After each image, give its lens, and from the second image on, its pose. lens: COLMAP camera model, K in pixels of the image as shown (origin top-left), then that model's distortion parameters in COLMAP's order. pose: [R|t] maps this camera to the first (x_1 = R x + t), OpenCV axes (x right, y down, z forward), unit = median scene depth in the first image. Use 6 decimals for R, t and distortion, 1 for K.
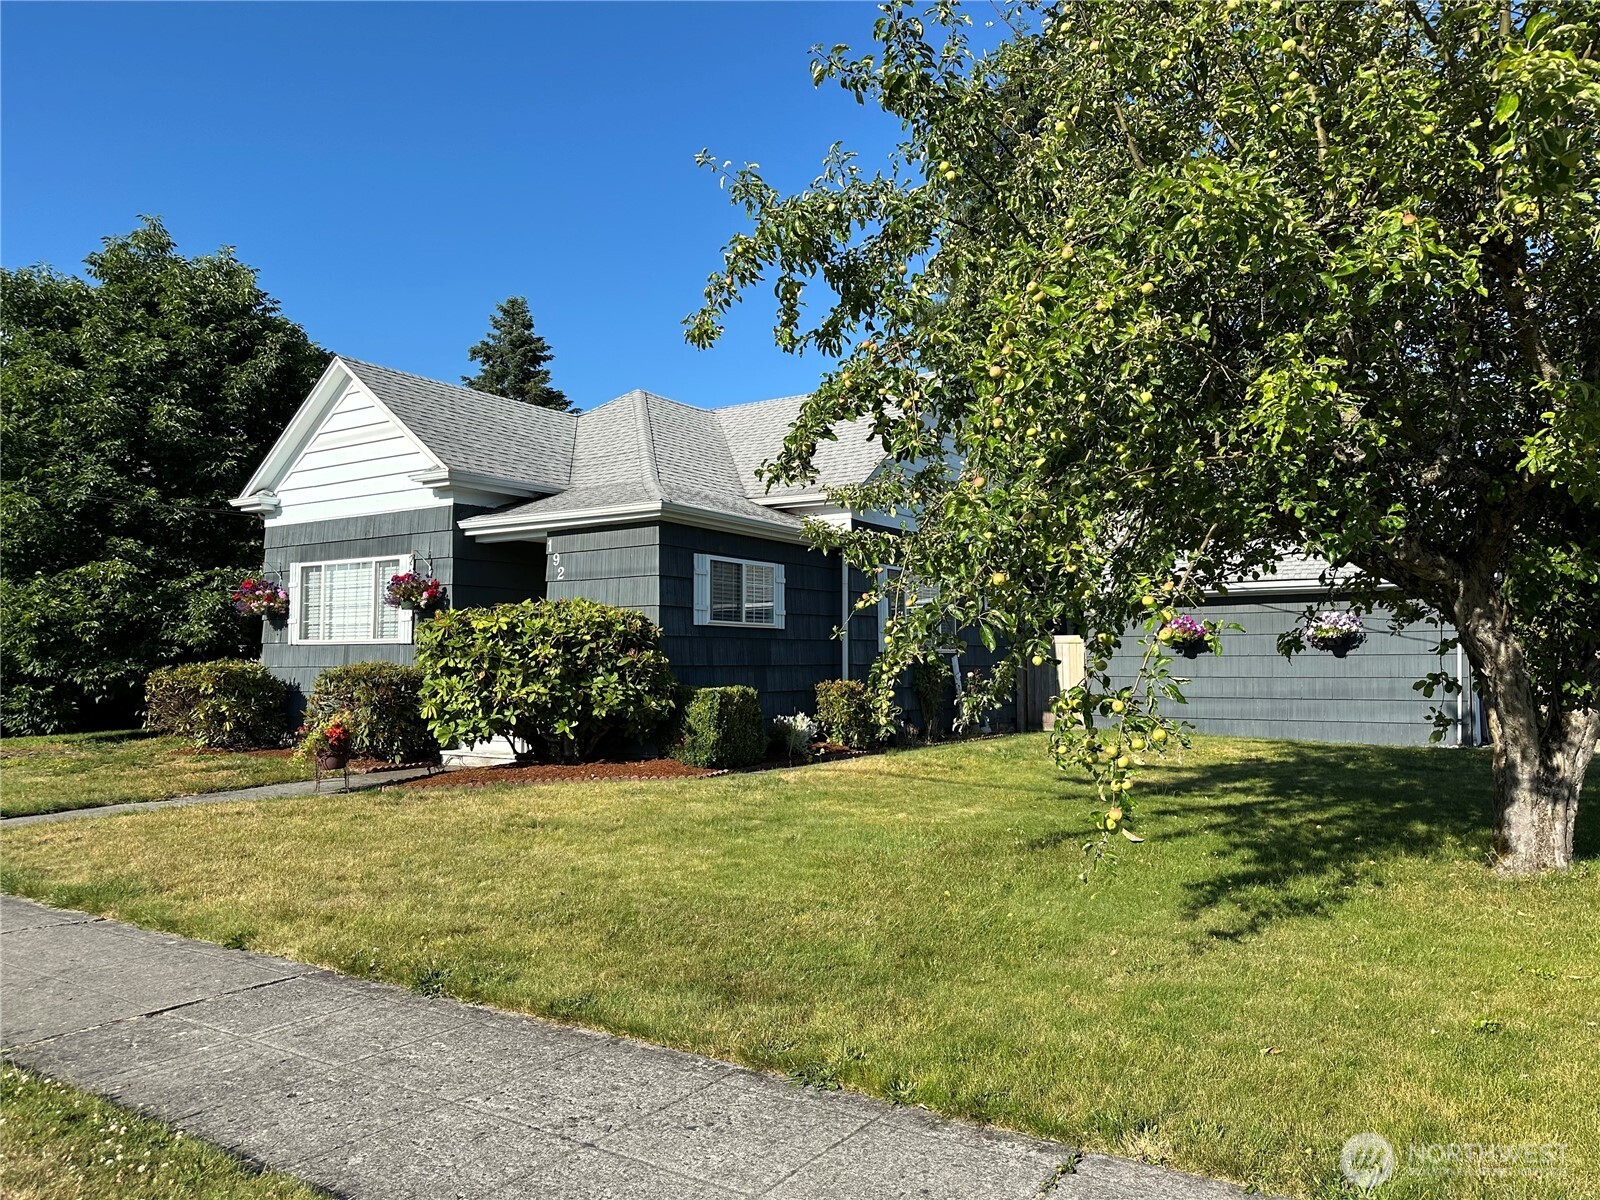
lens RADIAL K [[1125.0, 0, 801.4], [0, 1125.0, 600.4], [0, 0, 1]] dist [0.063104, -0.067331]
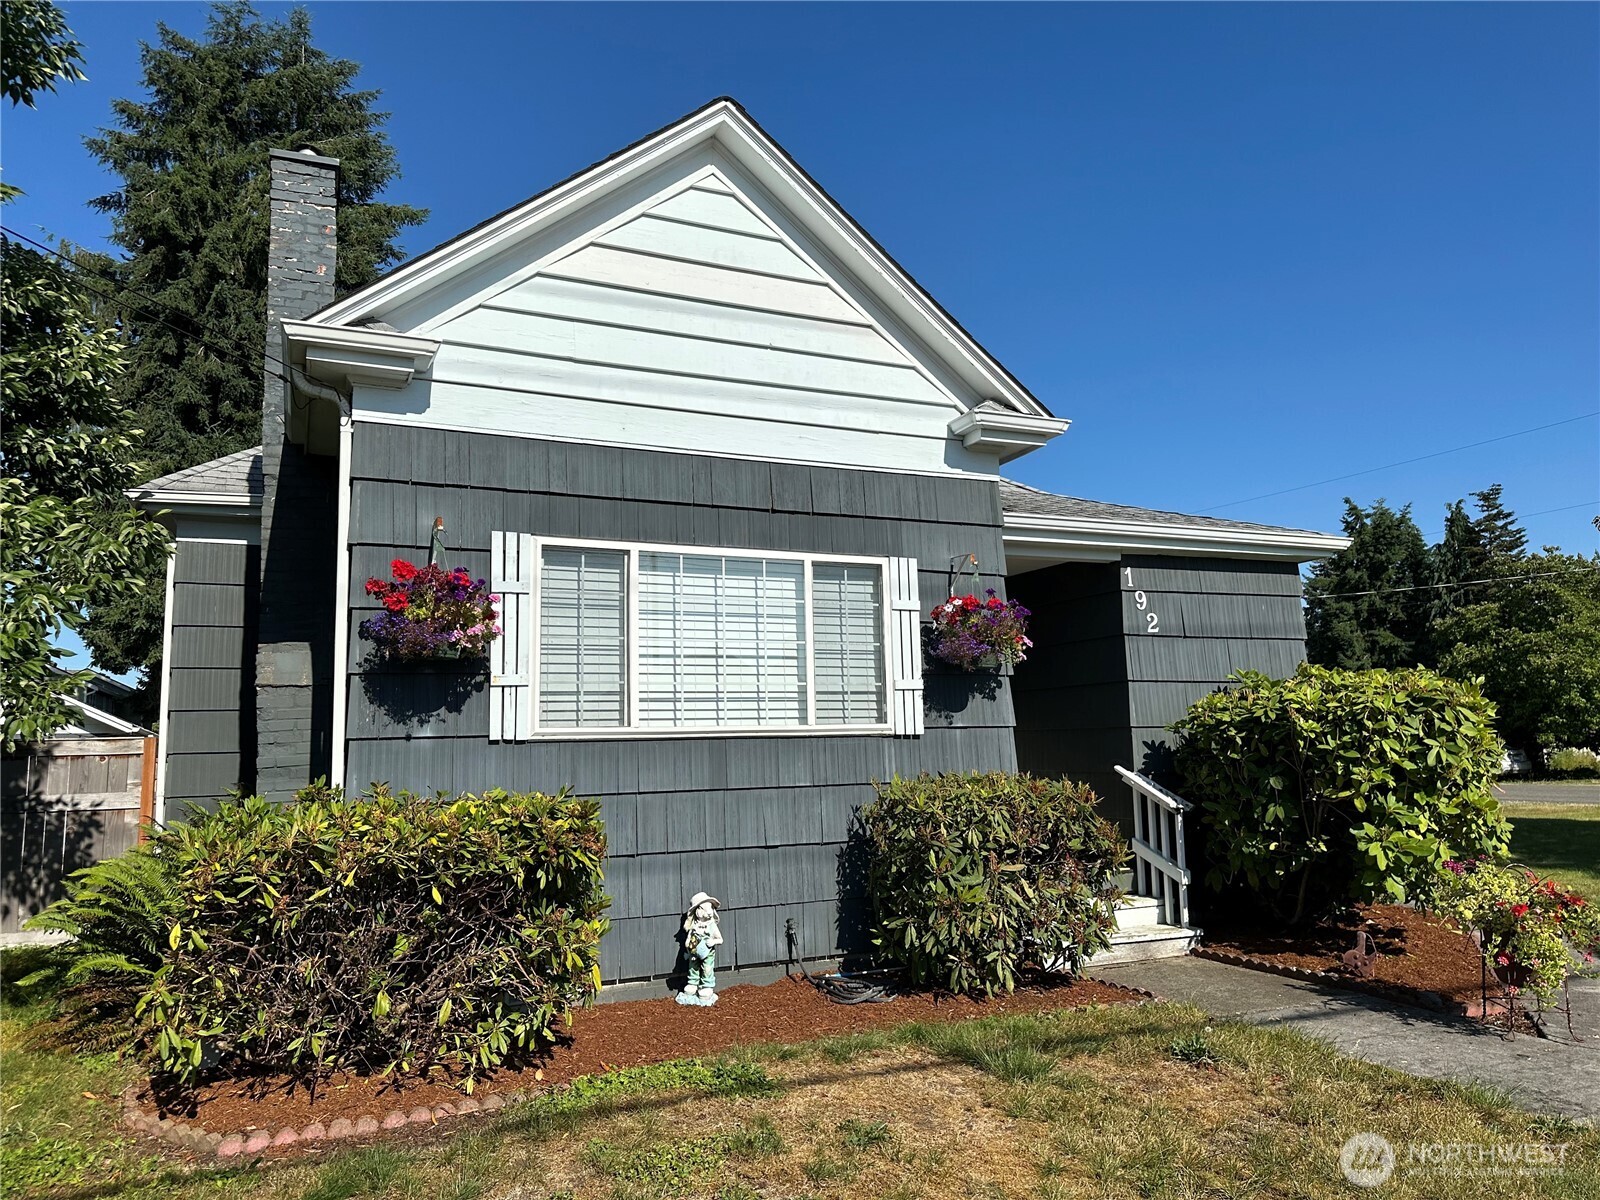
lens RADIAL K [[1125.0, 0, 799.4], [0, 1125.0, 601.2], [0, 0, 1]] dist [0.063104, -0.067331]
pose [[0.520352, 0.097707, 0.848344, -0.842657], [-0.035261, 0.995044, -0.092975, 0.030206], [-0.853224, 0.018466, 0.521218, 0.816417]]
